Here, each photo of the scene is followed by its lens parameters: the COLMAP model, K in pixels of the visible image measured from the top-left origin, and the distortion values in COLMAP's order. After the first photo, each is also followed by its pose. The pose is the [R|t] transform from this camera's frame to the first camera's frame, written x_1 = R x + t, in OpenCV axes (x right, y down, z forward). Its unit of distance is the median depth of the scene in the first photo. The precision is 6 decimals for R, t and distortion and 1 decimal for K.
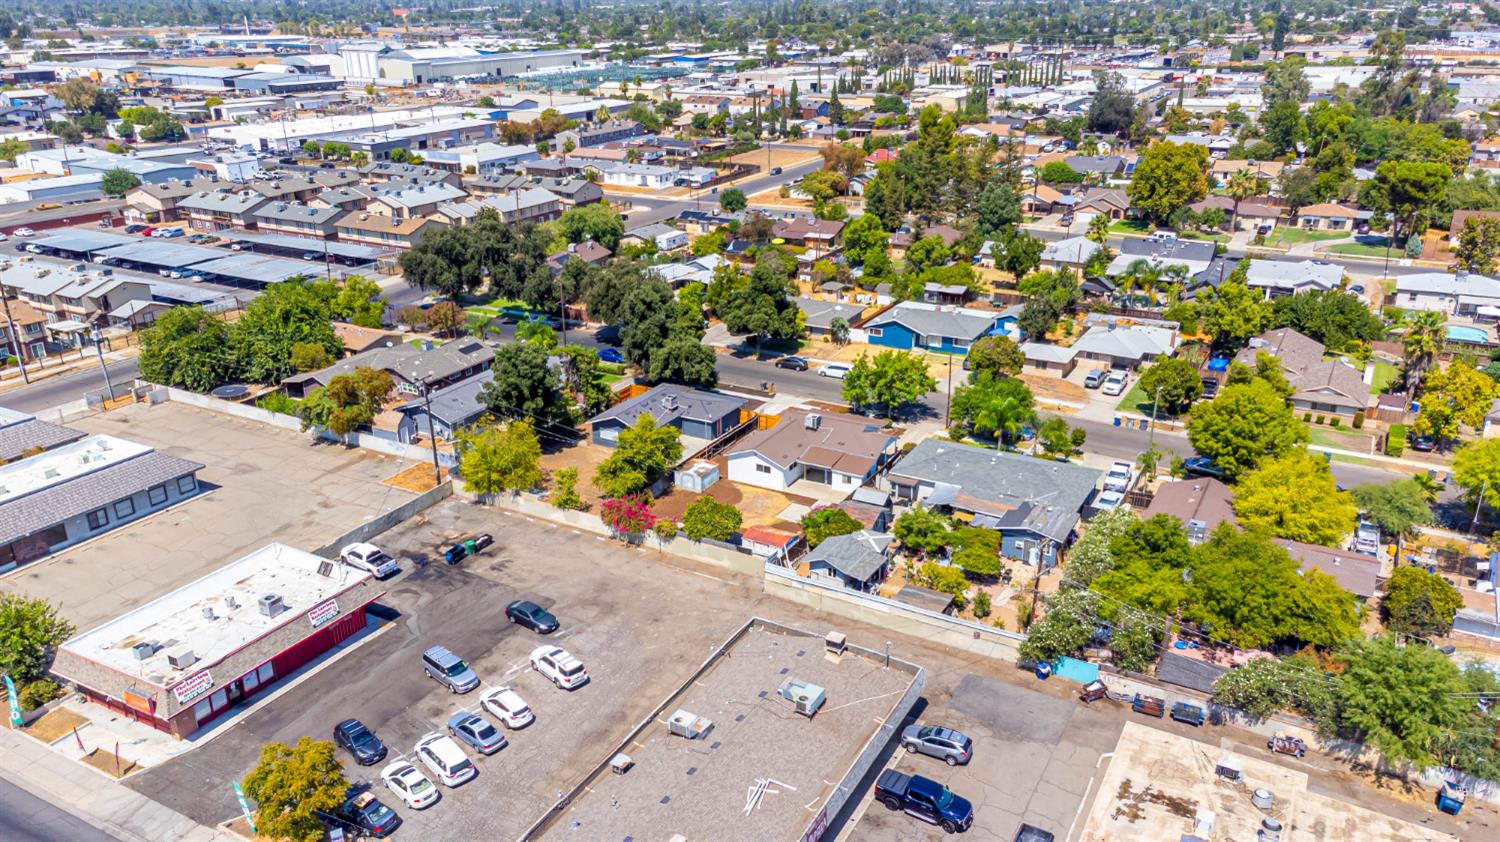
lens RADIAL K [[1125.0, 0, 750.0], [0, 1125.0, 421.0], [0, 0, 1]] dist [0.006204, 0.148022]
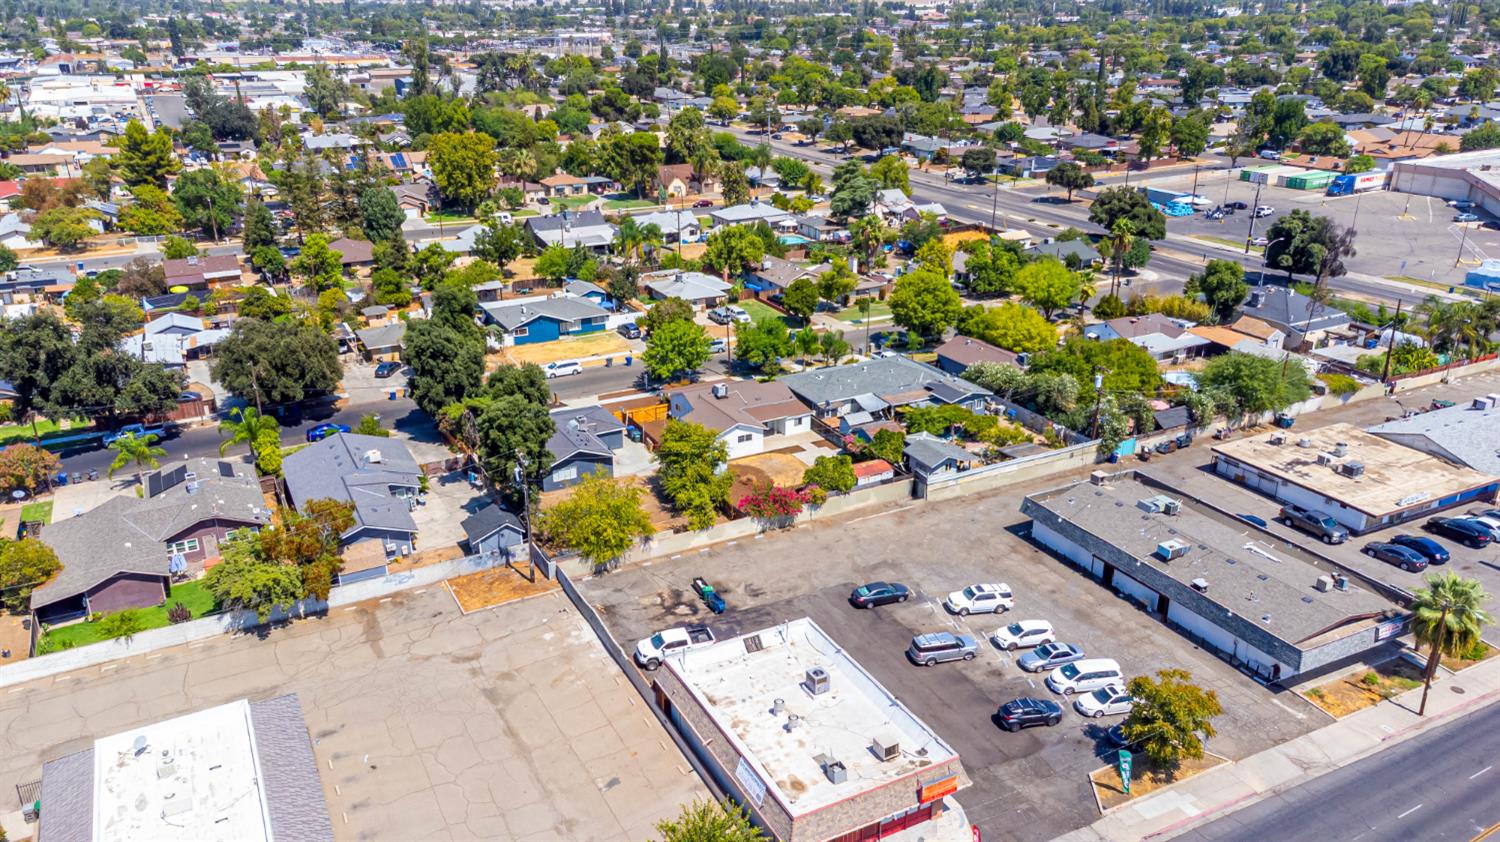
lens RADIAL K [[1125.0, 0, 750.0], [0, 1125.0, 421.0], [0, 0, 1]] dist [0.006204, 0.148022]
pose [[0.535124, -0.295969, 0.791230, -0.590282], [0.302306, 0.941684, 0.147793, -0.091909], [-0.788830, 0.160106, 0.593391, 0.273846]]
